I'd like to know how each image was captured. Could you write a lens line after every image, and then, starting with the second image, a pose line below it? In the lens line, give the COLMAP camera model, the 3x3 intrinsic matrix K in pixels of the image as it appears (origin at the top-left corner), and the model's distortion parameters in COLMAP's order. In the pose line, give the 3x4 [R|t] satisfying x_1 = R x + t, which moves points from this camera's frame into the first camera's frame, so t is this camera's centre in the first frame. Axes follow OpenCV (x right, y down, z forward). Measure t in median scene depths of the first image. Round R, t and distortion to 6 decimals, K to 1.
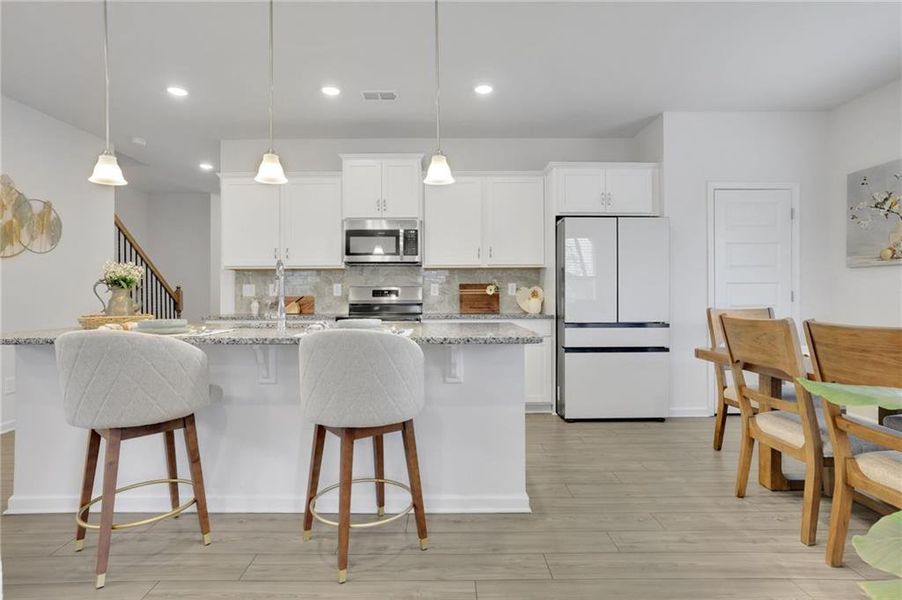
lens RADIAL K [[463.8, 0, 452.2], [0, 463.8, 292.4], [0, 0, 1]] dist [-0.018734, -0.001545]
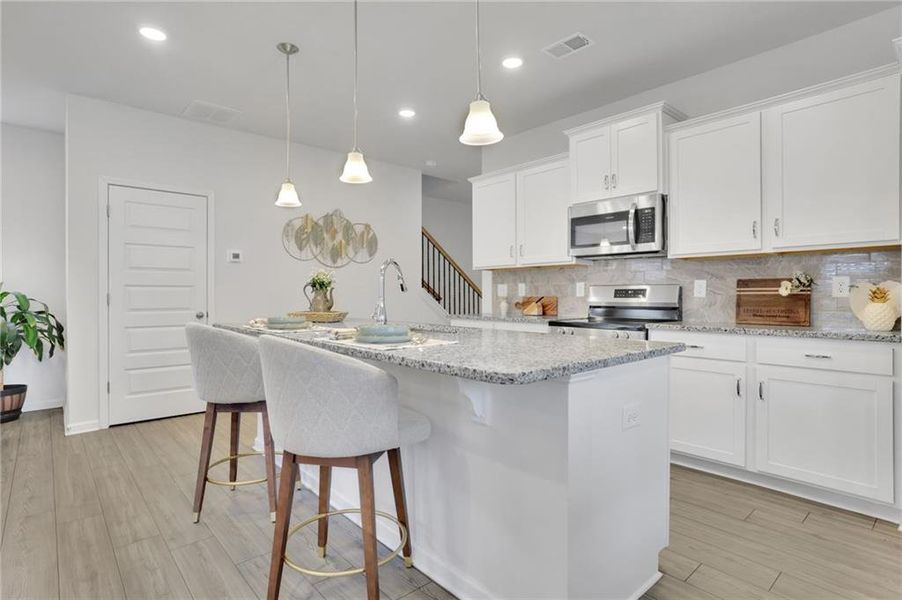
lens RADIAL K [[463.8, 0, 447.9], [0, 463.8, 296.1], [0, 0, 1]] dist [-0.018734, -0.001545]
pose [[0.654293, 0.005907, -0.756218, 0.257029], [0.002024, 0.999952, 0.009562, -0.001499], [0.756239, -0.007787, 0.654250, 0.264366]]
